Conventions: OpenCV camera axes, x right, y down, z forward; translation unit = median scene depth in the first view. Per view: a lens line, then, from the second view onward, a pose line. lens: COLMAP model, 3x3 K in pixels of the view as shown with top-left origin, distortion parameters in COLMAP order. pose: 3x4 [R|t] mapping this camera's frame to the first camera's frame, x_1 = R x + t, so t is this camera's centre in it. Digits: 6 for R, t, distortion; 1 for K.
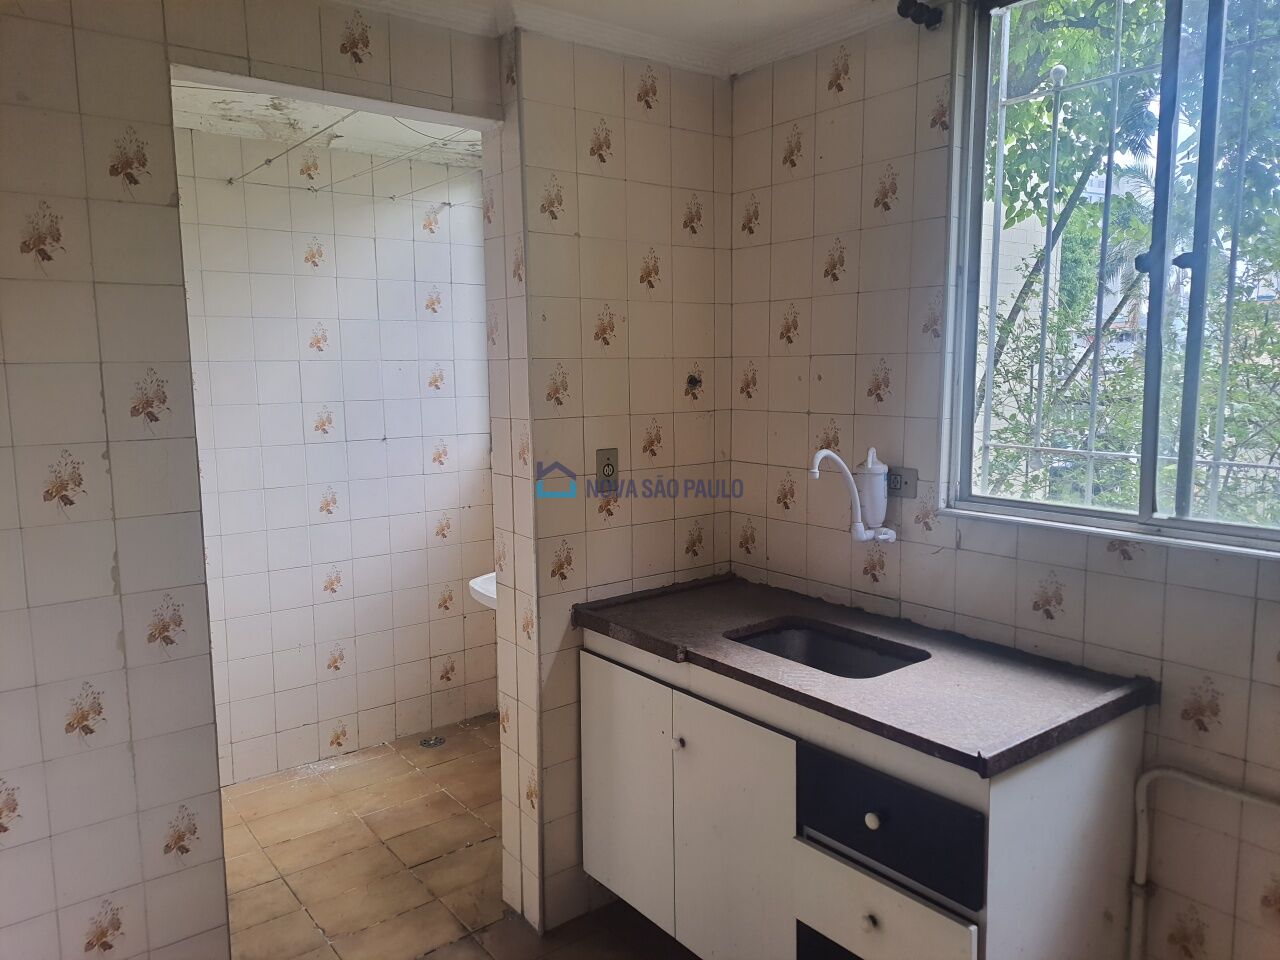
lens RADIAL K [[904.2, 0, 642.1], [0, 904.2, 469.6], [0, 0, 1]] dist [0.063638, -0.064198]
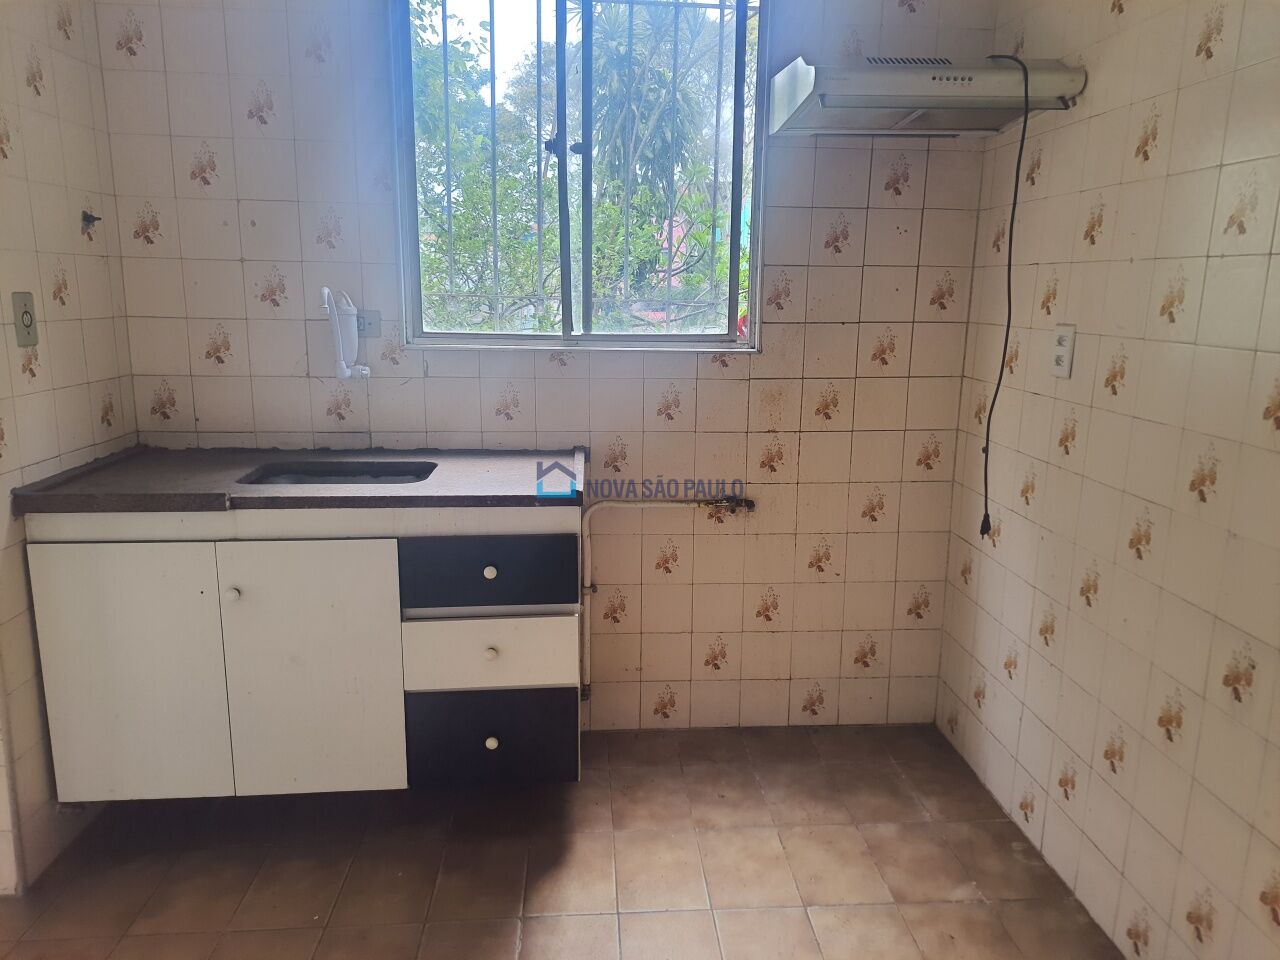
lens RADIAL K [[904.2, 0, 644.4], [0, 904.2, 480.0], [0, 0, 1]] dist [0.063638, -0.064198]
pose [[0.557816, -0.148759, 0.816524, -0.471259], [0.071143, 0.988755, 0.131536, 0.082592], [-0.826910, -0.015283, 0.562127, 0.095207]]
